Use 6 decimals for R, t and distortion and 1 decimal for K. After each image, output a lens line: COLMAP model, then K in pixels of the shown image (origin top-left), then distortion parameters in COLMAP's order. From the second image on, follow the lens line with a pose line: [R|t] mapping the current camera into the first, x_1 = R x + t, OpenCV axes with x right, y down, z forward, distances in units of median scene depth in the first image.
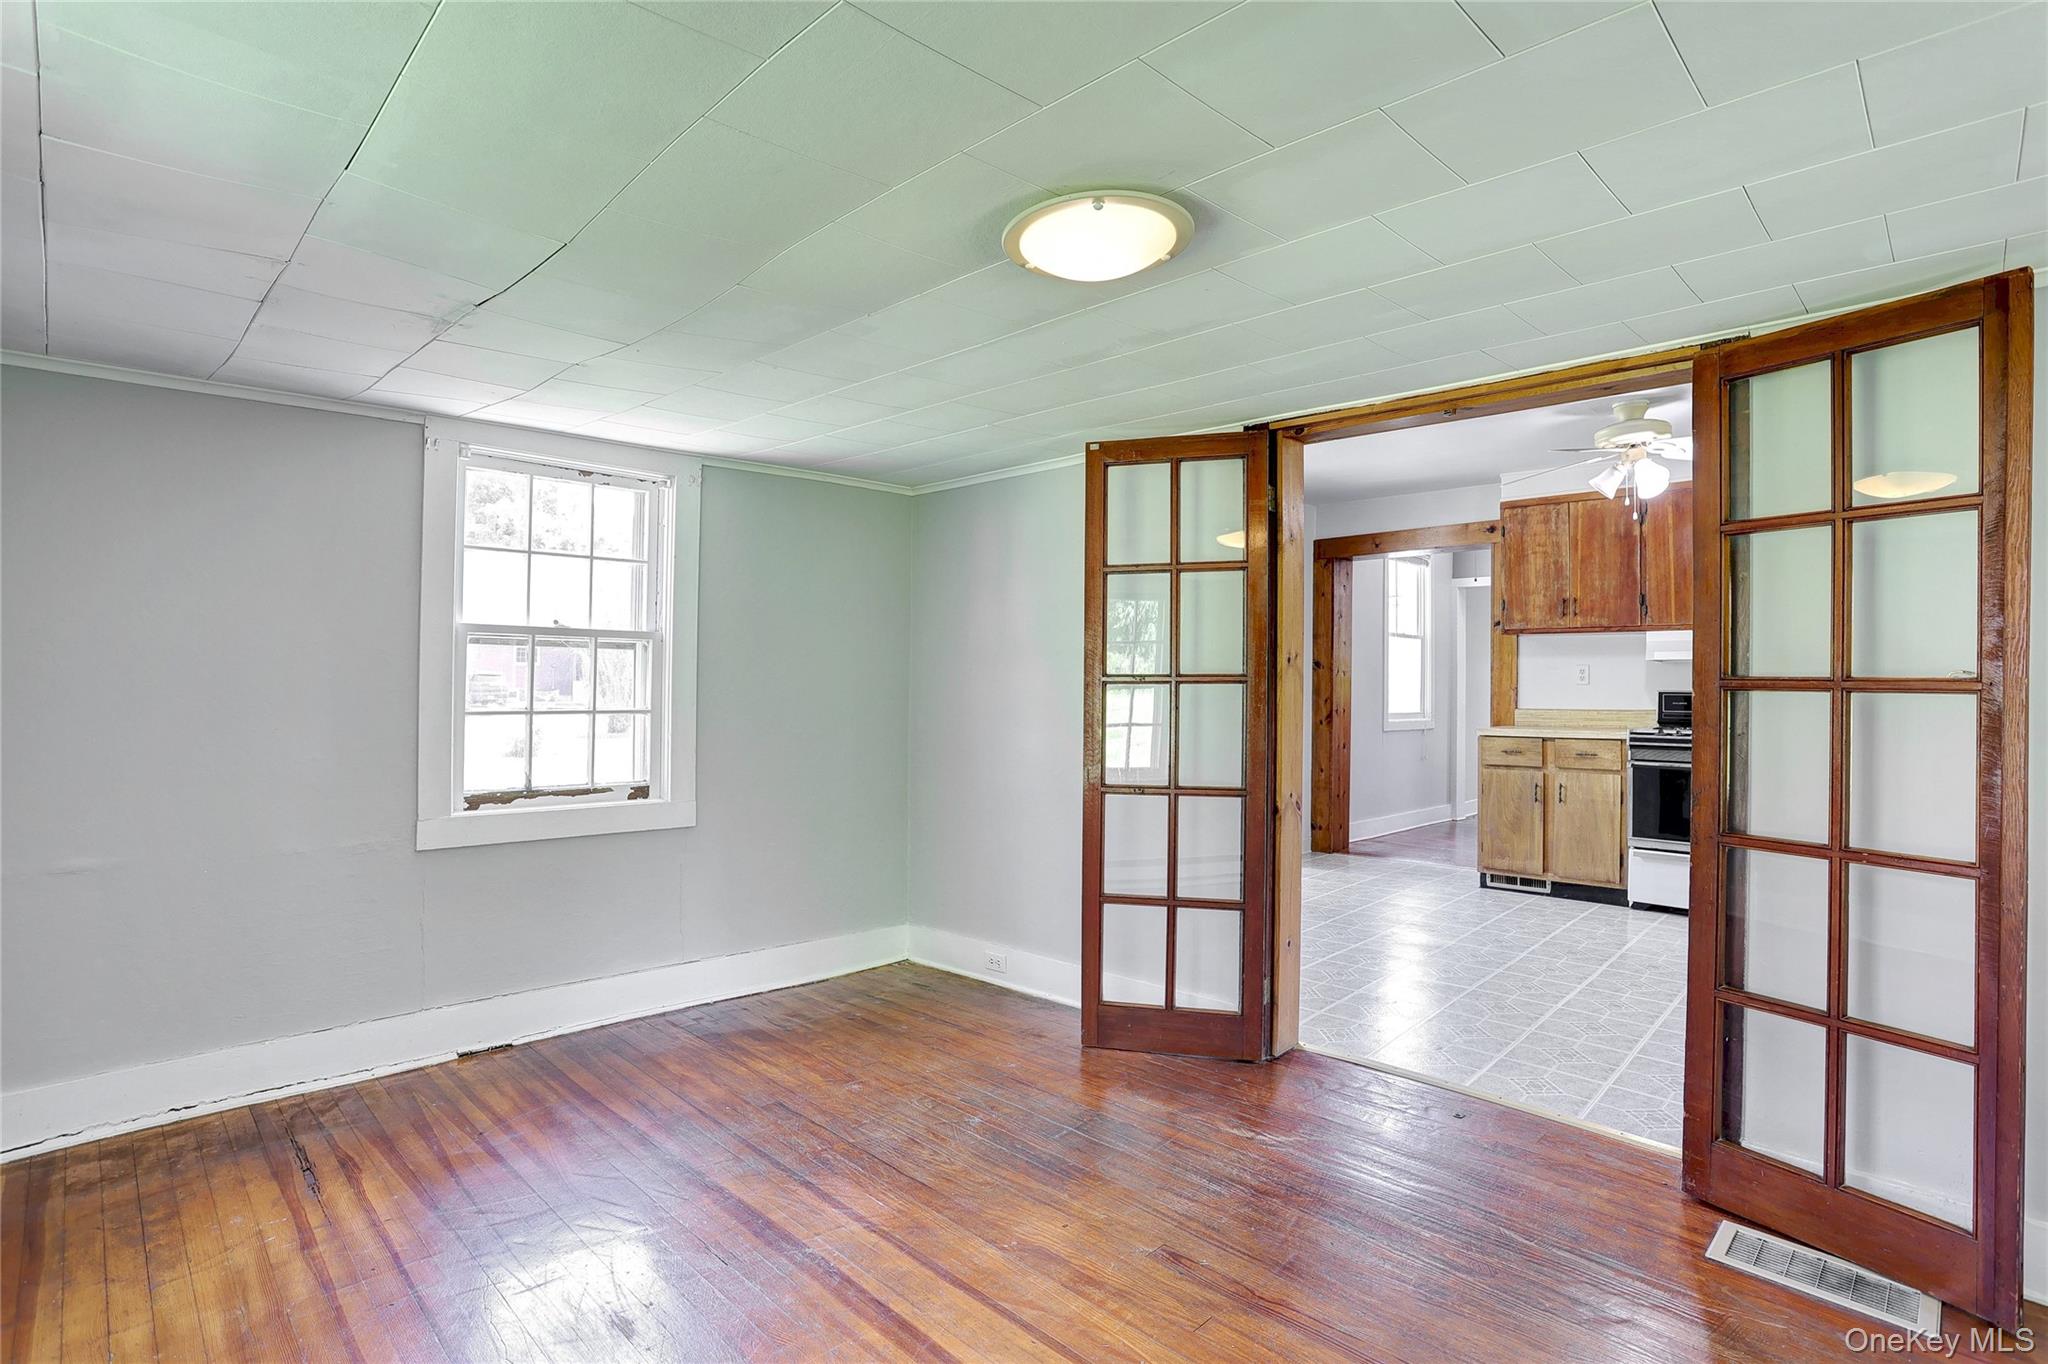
lens RADIAL K [[991.9, 0, 1029.3], [0, 991.9, 680.3], [0, 0, 1]] dist [-0.061005, 0.012434]
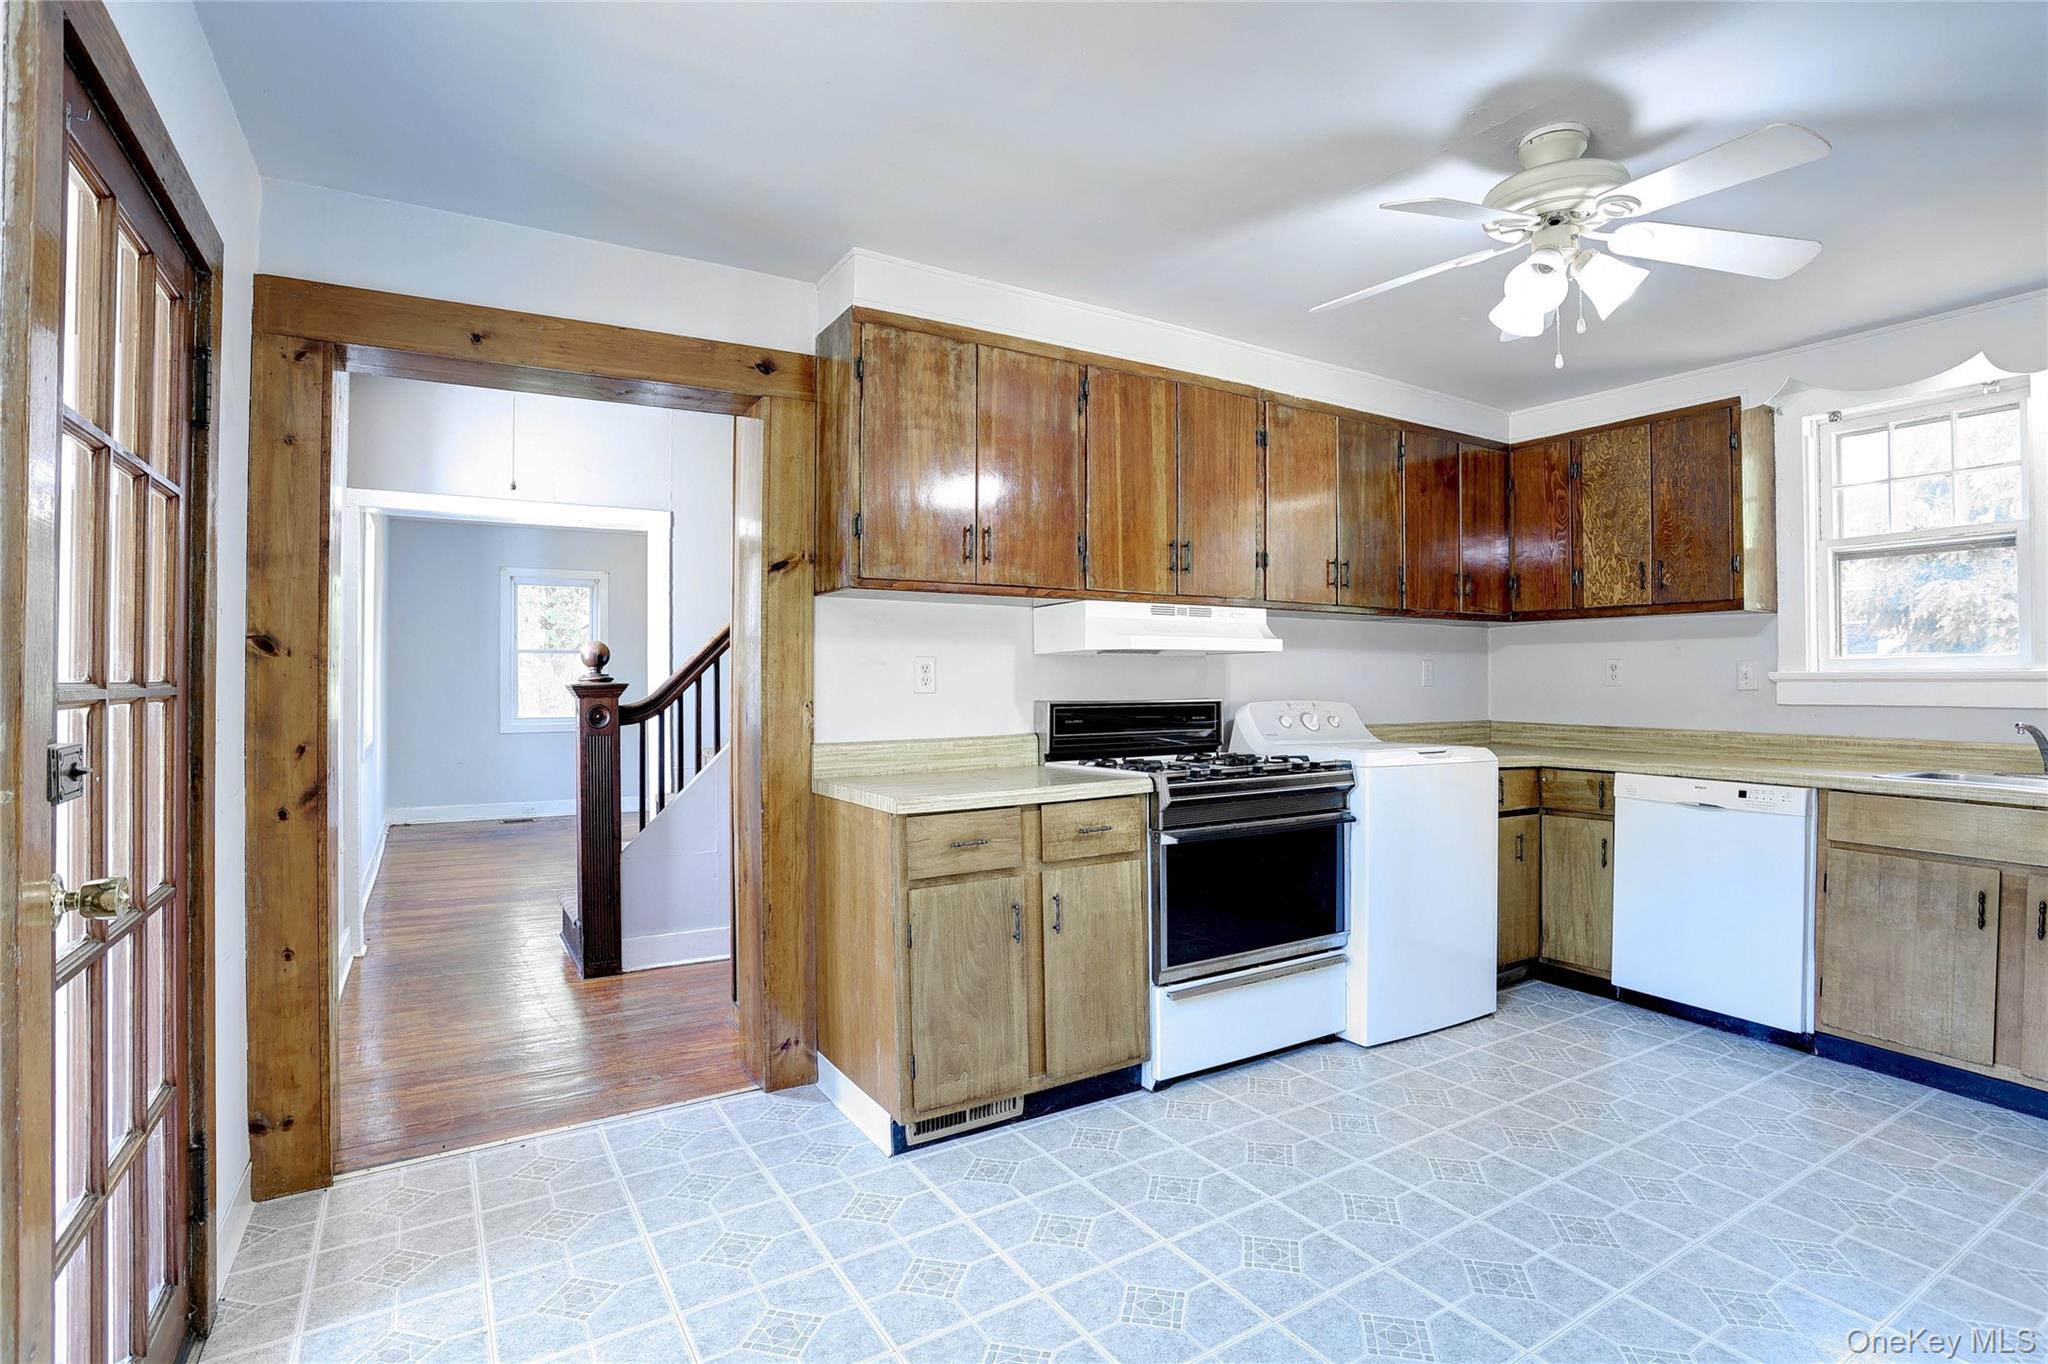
lens RADIAL K [[991.9, 0, 1021.3], [0, 991.9, 671.5], [0, 0, 1]] dist [-0.061005, 0.012434]
pose [[0.245808, 0.003033, 0.969314, 0.053411], [0.004909, 0.999978, -0.004374, -0.005387], [-0.969306, 0.005833, 0.245787, 0.921027]]
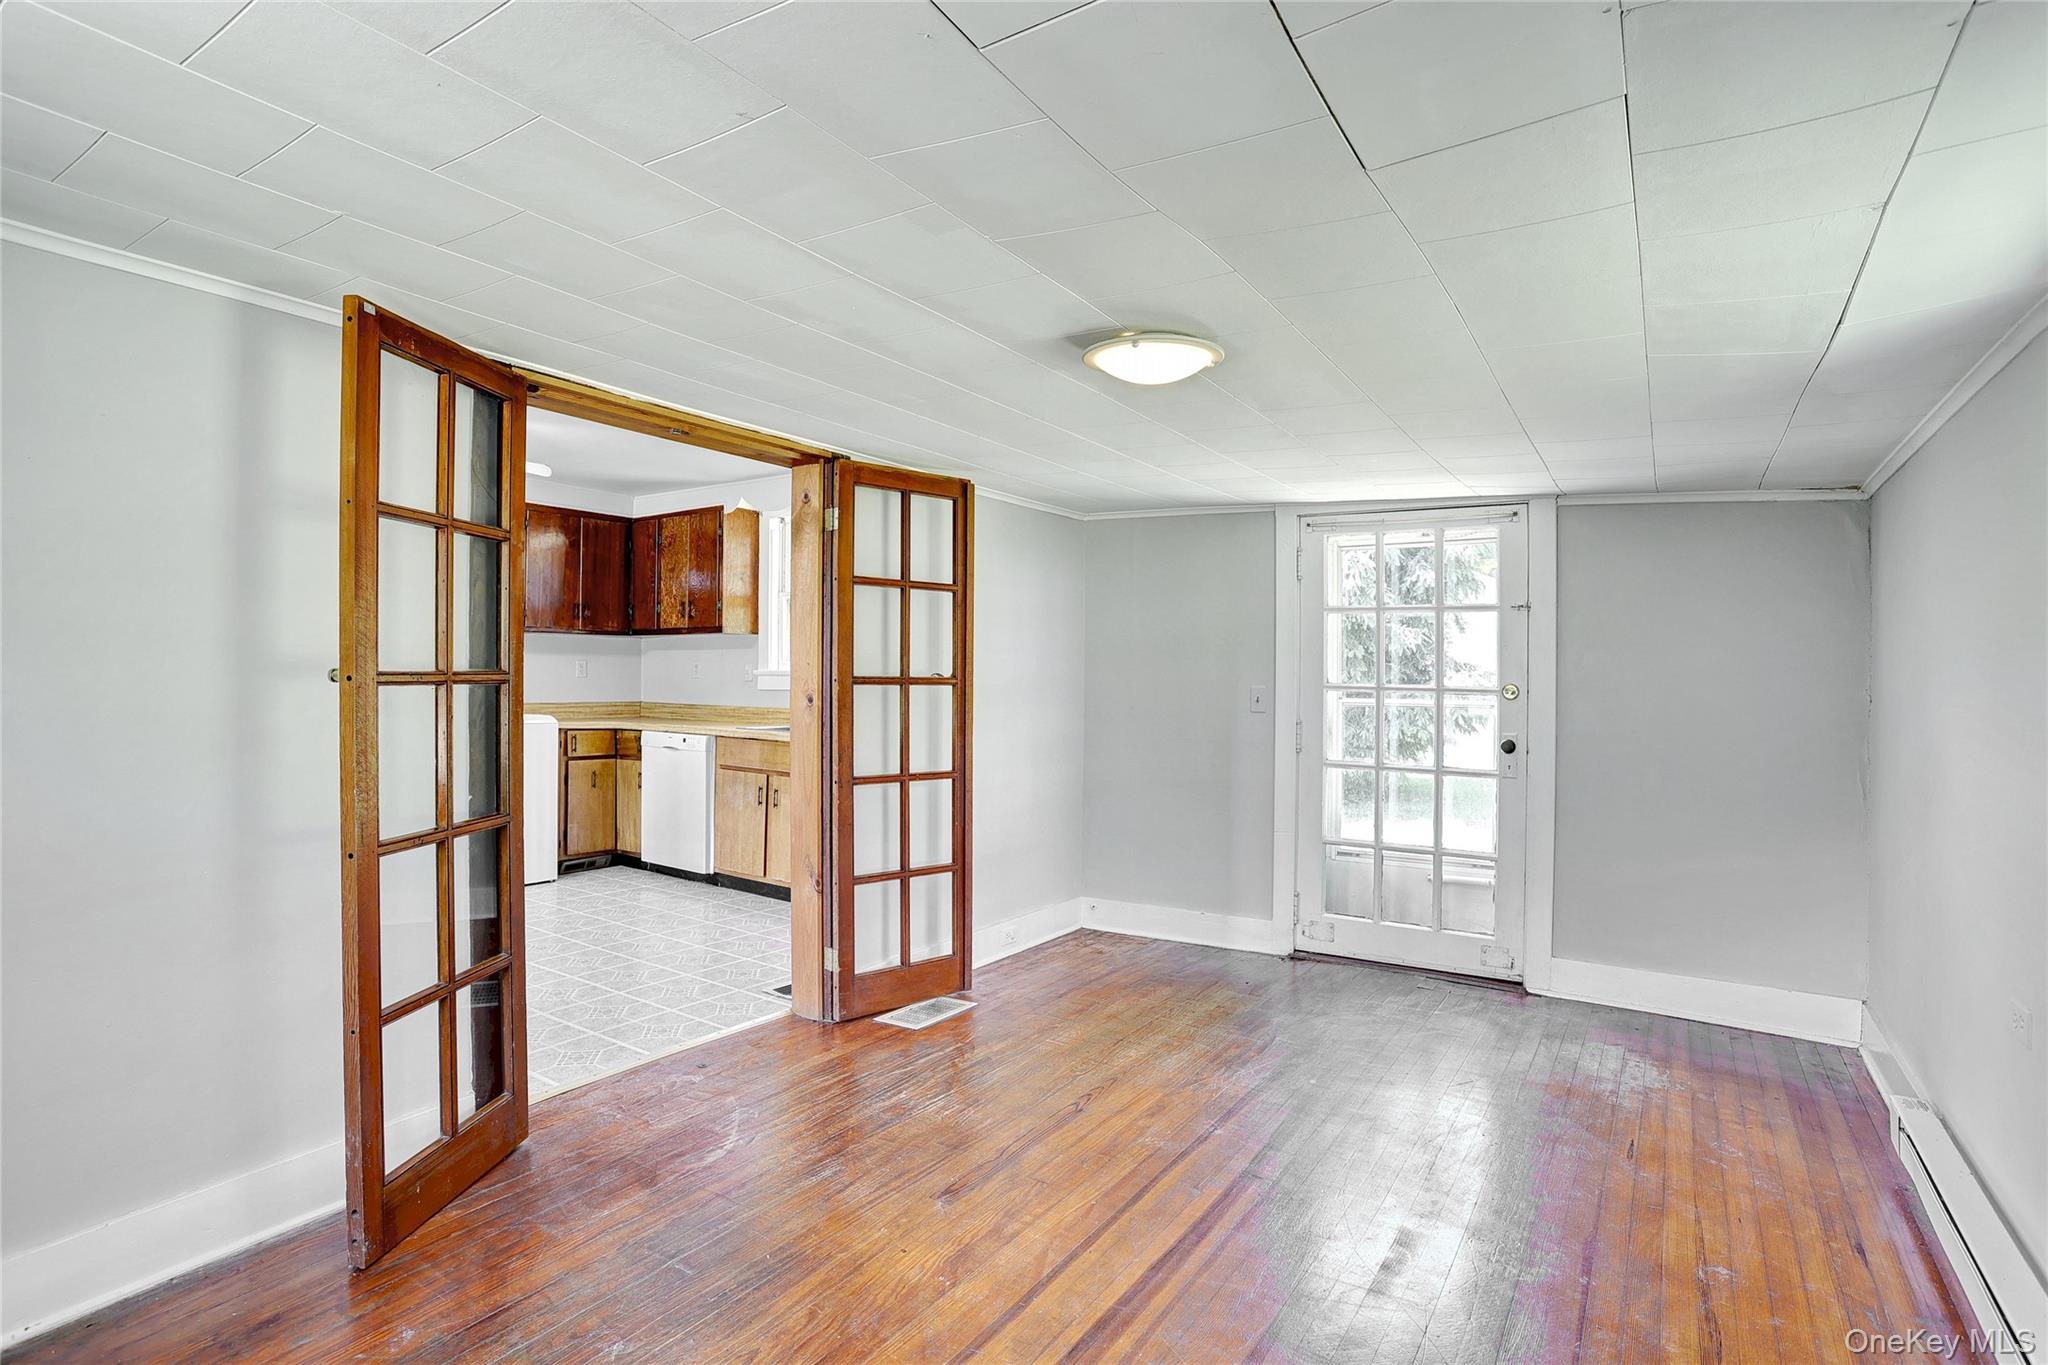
lens RADIAL K [[991.9, 0, 1021.3], [0, 991.9, 683.1], [0, 0, 1]] dist [-0.061005, 0.012434]
pose [[-0.190316, -0.012415, 0.981644, -0.391338], [-0.005155, 0.999919, 0.011646, -0.005472], [-0.981709, -0.002843, -0.190364, 0.454827]]
